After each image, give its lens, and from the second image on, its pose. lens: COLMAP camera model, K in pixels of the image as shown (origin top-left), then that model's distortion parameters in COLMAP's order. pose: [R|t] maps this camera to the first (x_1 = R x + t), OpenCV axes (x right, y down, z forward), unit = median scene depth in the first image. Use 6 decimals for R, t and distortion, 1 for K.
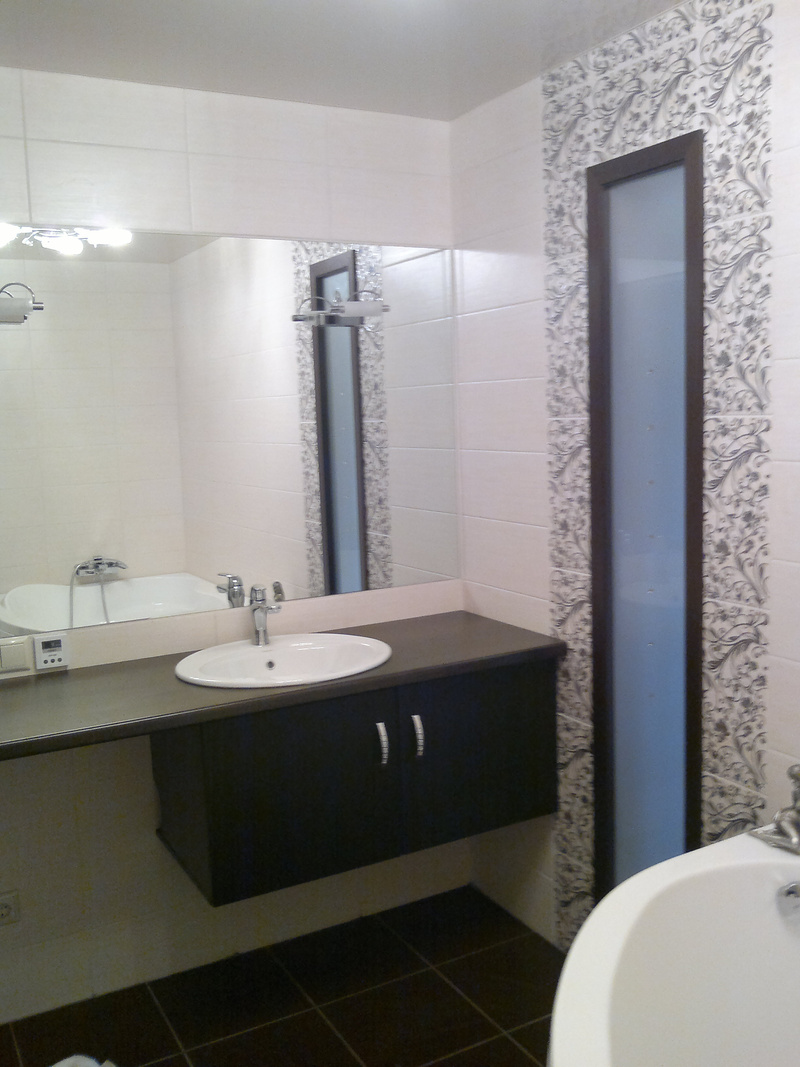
lens RADIAL K [[1018.6, 0, 395.0], [0, 1018.6, 537.3], [0, 0, 1]] dist [-0.014841, 0.000000]
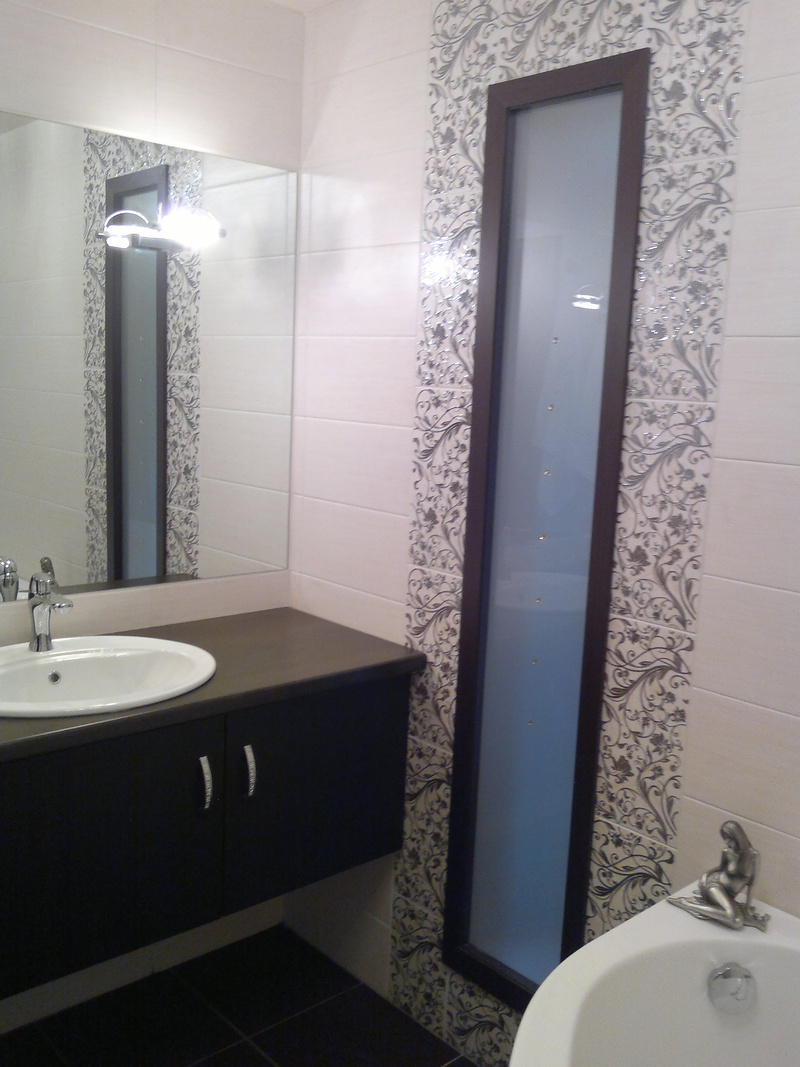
lens RADIAL K [[1018.6, 0, 405.3], [0, 1018.6, 533.9], [0, 0, 1]] dist [-0.014841, 0.000000]
pose [[0.968283, 0.038245, 0.246913, -0.070250], [-0.045733, 0.998649, 0.024661, -0.019086], [-0.245636, -0.035171, 0.968724, 0.221063]]
